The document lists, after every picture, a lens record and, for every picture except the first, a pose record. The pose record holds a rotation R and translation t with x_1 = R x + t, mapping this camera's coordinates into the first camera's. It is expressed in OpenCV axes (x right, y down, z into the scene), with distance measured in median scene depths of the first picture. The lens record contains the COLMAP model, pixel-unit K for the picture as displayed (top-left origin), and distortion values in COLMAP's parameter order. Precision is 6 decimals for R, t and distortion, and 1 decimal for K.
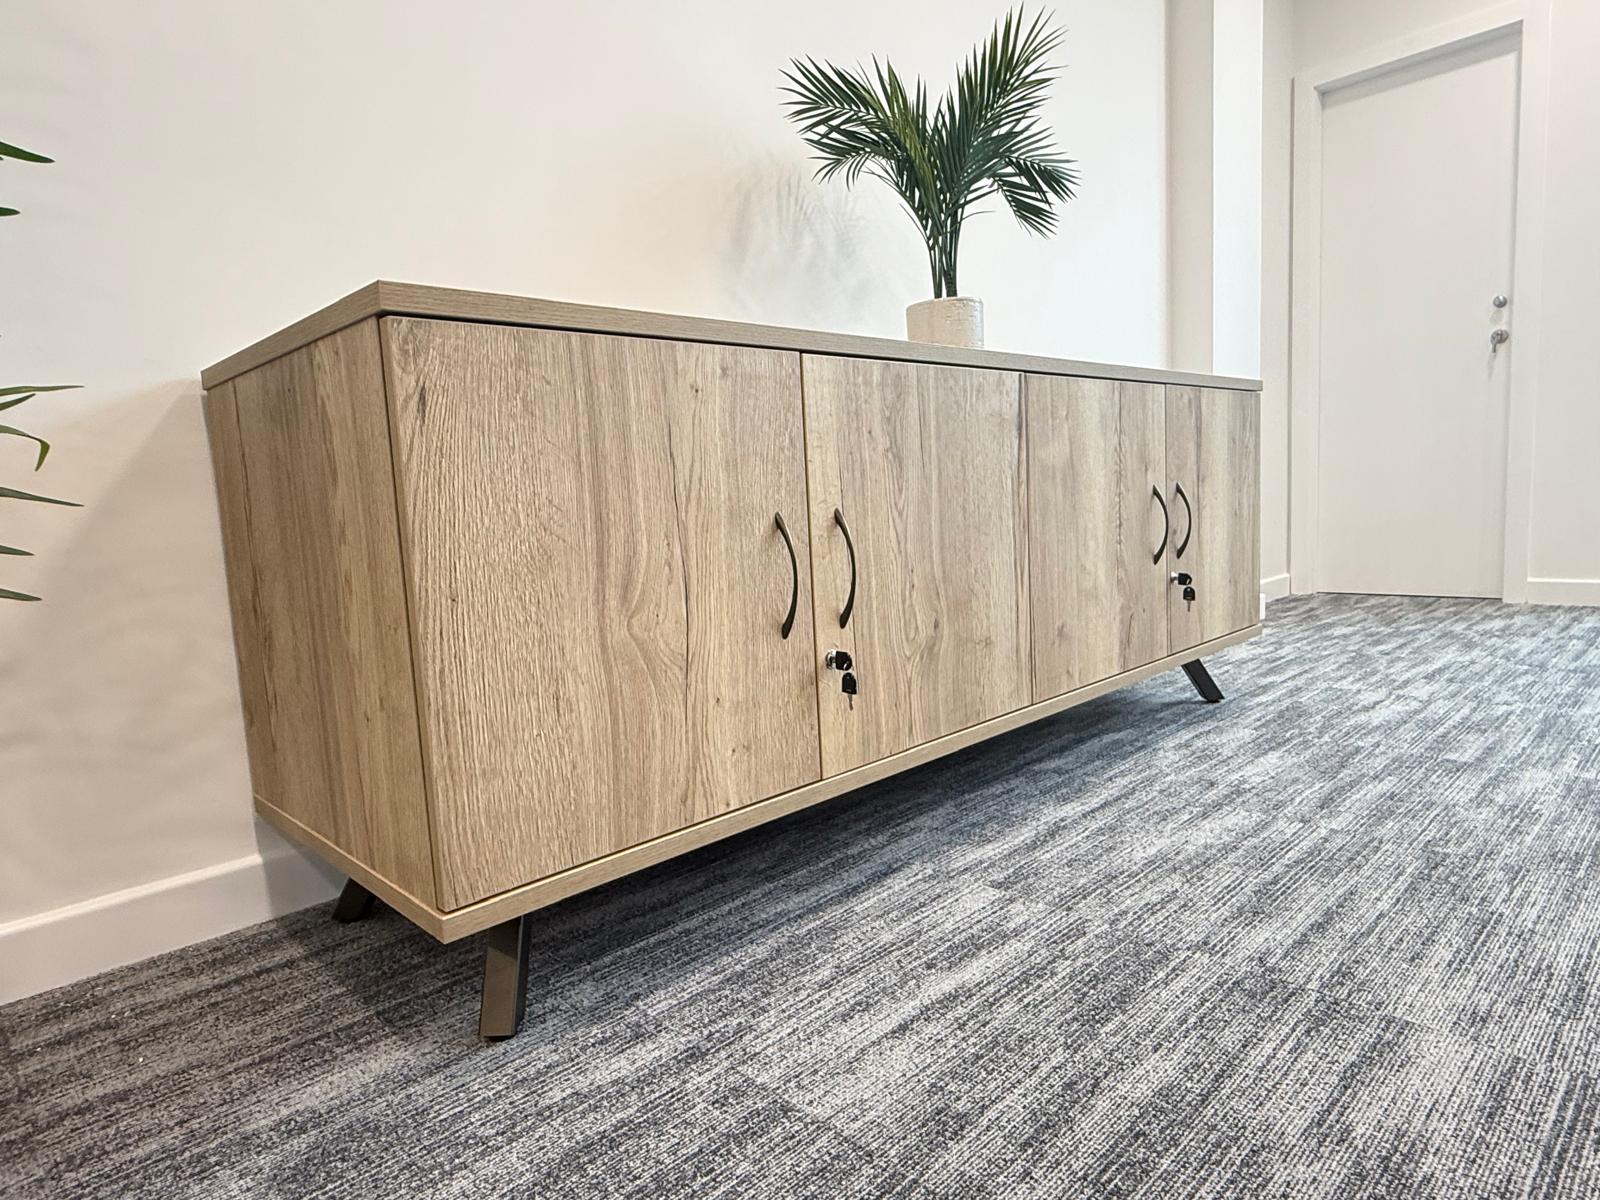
lens RADIAL K [[952.8, 0, 802.1], [0, 952.8, 600.4], [0, 0, 1]] dist [-0.001521, 0.000129]
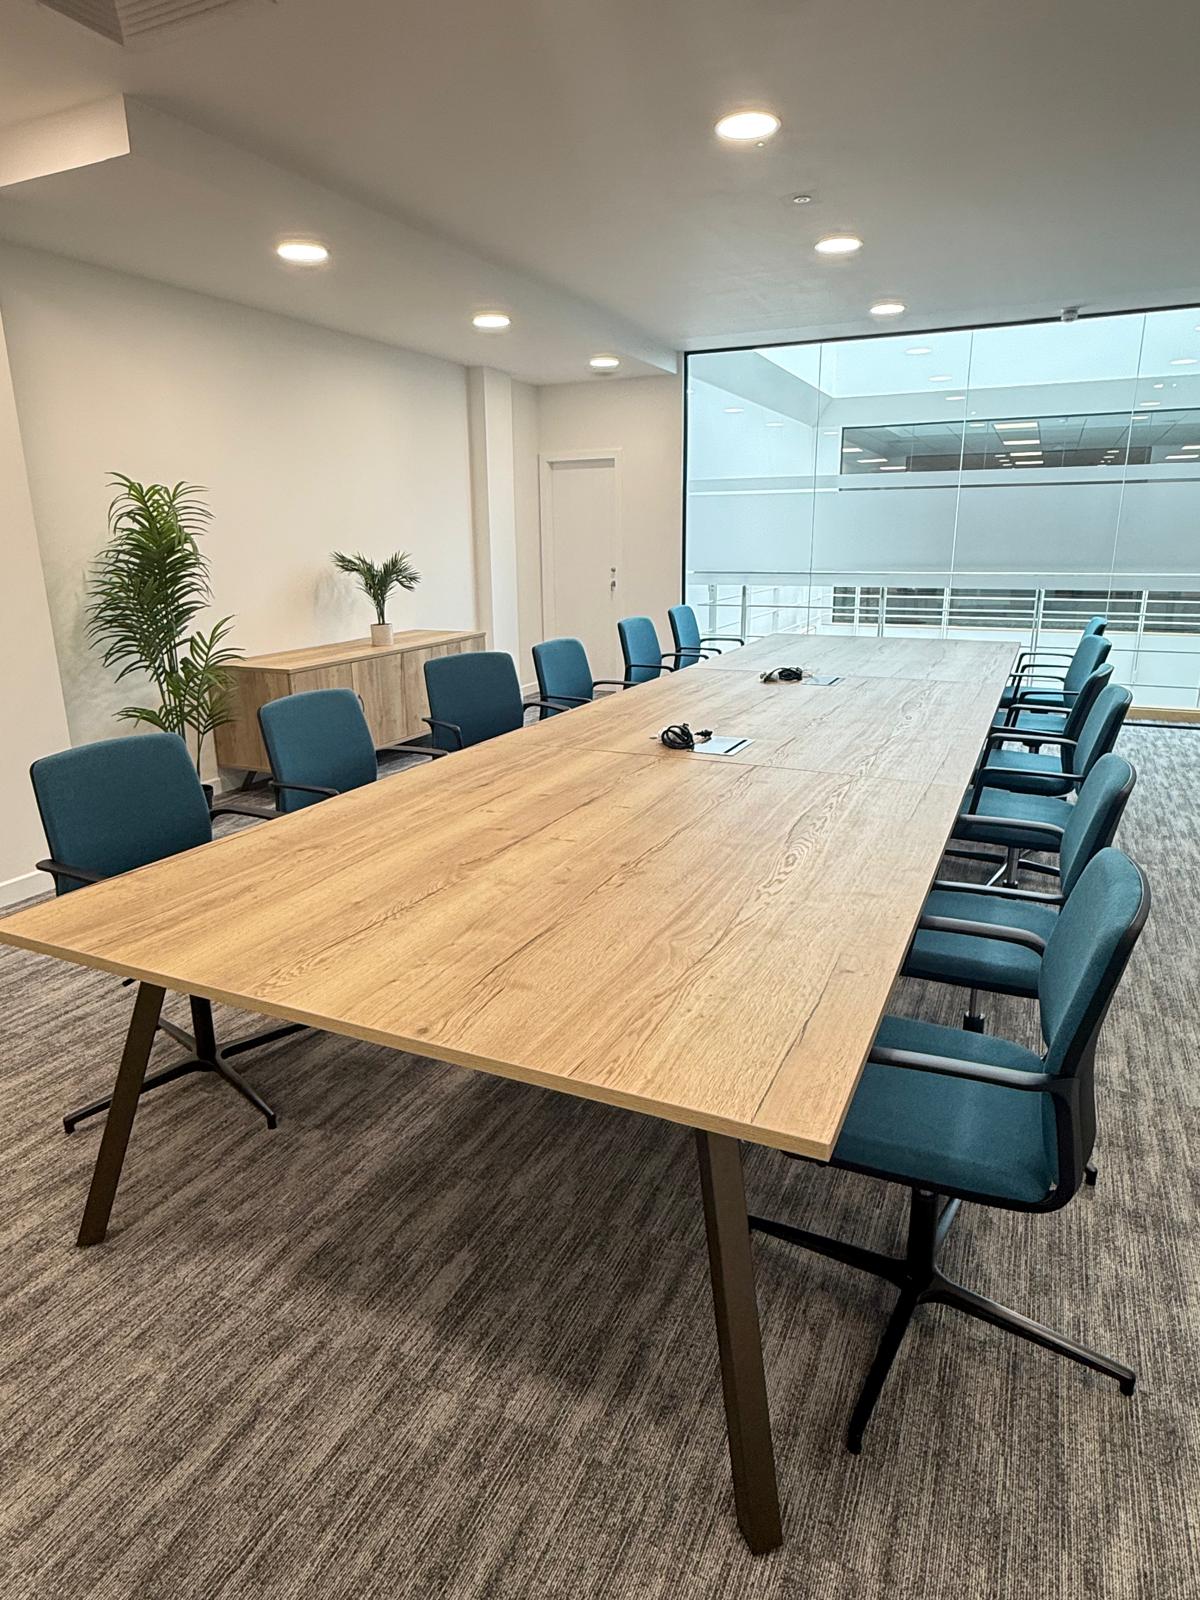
lens RADIAL K [[952.8, 0, 602.5], [0, 952.8, 793.8], [0, 0, 1]] dist [-0.001521, 0.000129]
pose [[0.934675, -0.050620, 0.351881, -0.357415], [-0.003461, 0.988468, 0.151391, -0.226921], [-0.355487, -0.142720, 0.923721, -2.635252]]
